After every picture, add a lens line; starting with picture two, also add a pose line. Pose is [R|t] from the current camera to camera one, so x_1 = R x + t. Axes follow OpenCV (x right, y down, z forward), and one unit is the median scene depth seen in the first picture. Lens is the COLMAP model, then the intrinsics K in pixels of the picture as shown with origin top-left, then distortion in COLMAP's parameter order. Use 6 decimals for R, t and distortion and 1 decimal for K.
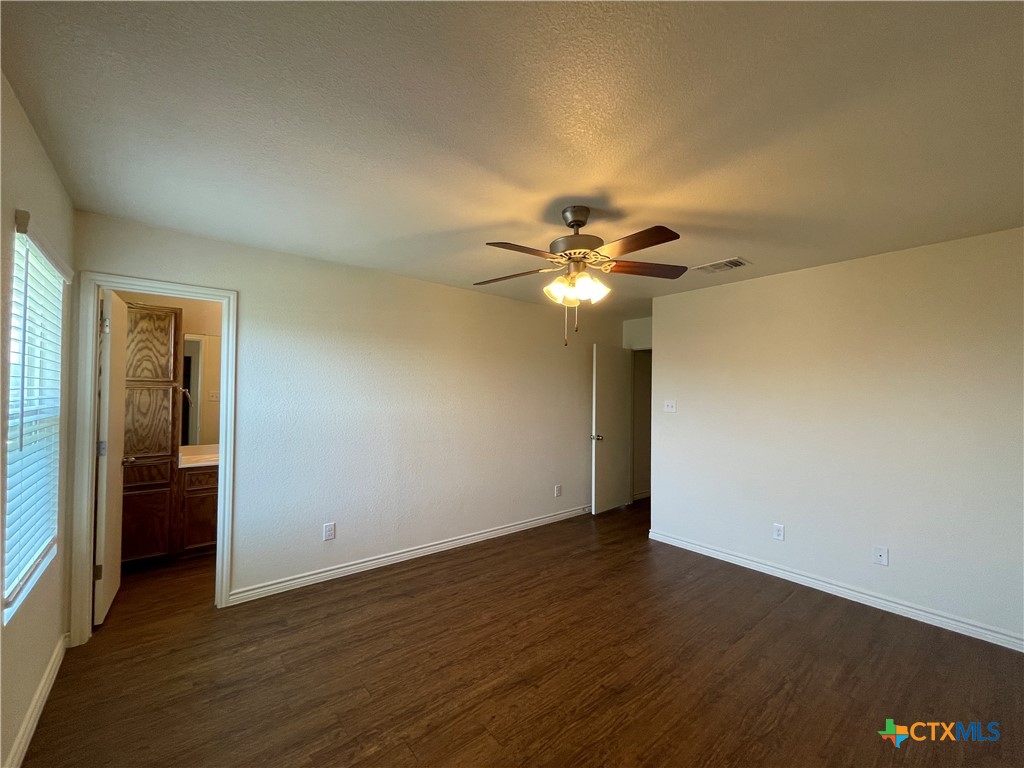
lens RADIAL K [[417.6, 0, 511.1], [0, 417.6, 386.5], [0, 0, 1]] dist [-0.001488, 0.000349]
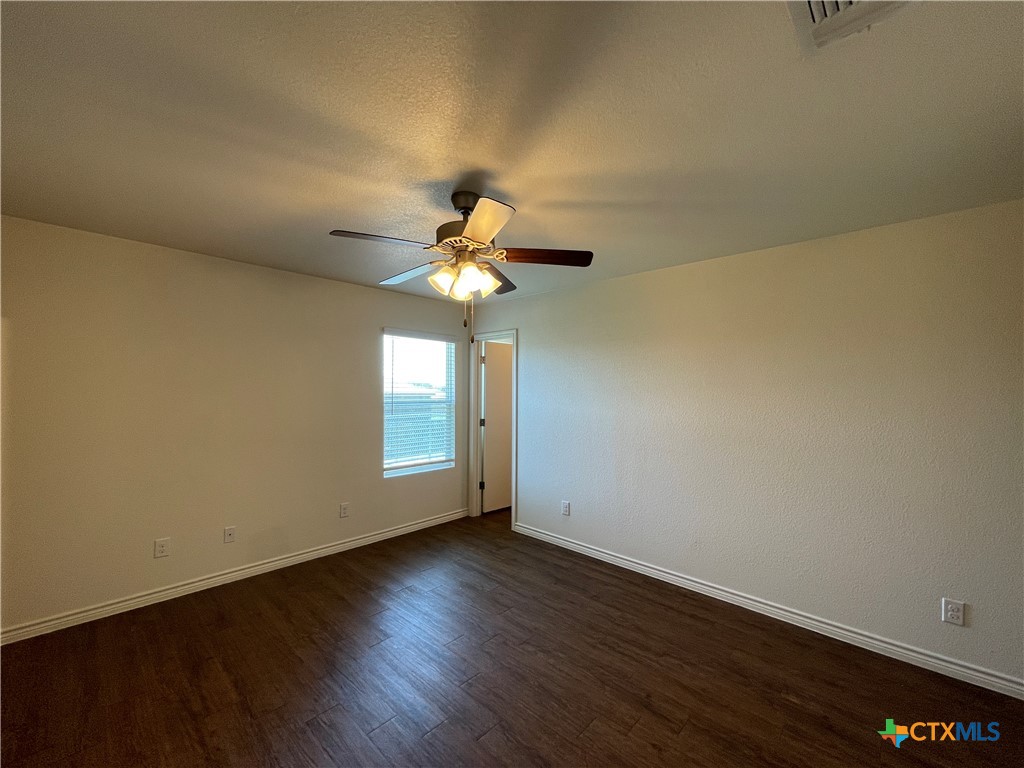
lens RADIAL K [[417.6, 0, 511.1], [0, 417.6, 386.5], [0, 0, 1]] dist [-0.001488, 0.000349]
pose [[0.118788, -0.019402, -0.992730, 0.988939], [0.009186, 0.999788, -0.018440, 0.016163], [0.992877, -0.006929, 0.118941, 0.903967]]
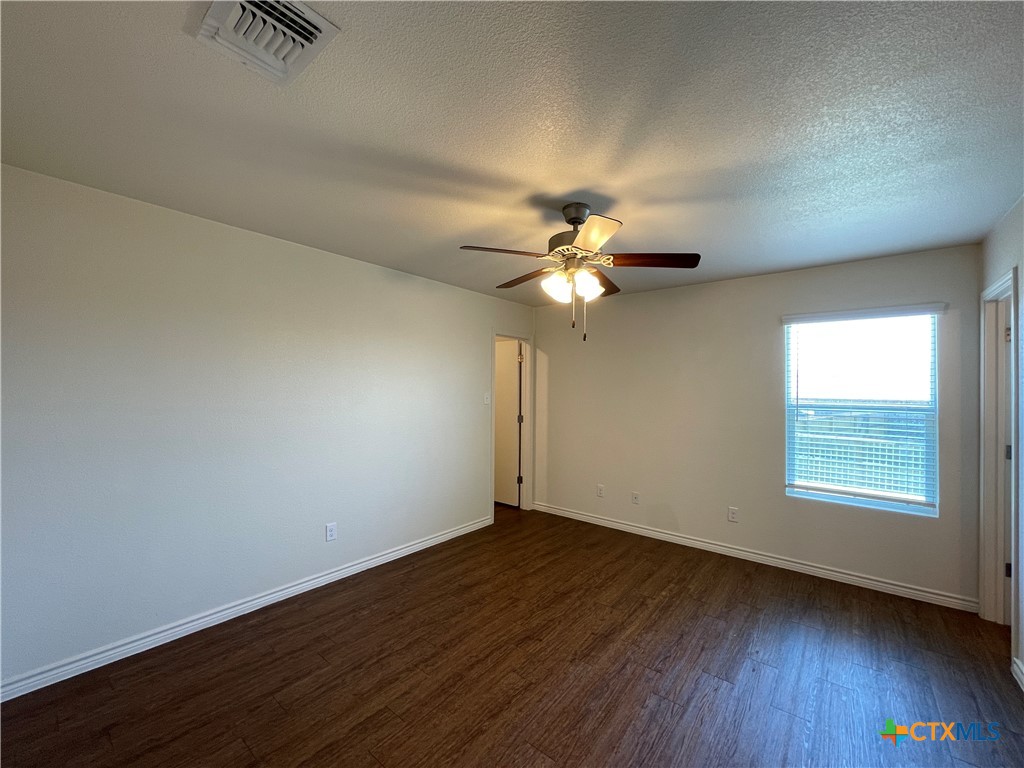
lens RADIAL K [[417.6, 0, 511.1], [0, 417.6, 386.5], [0, 0, 1]] dist [-0.001488, 0.000349]
pose [[-0.980723, -0.023148, -0.194025, 0.452369], [-0.019314, 0.999579, -0.021631, 0.030293], [0.194444, -0.017467, -0.980758, 1.785233]]
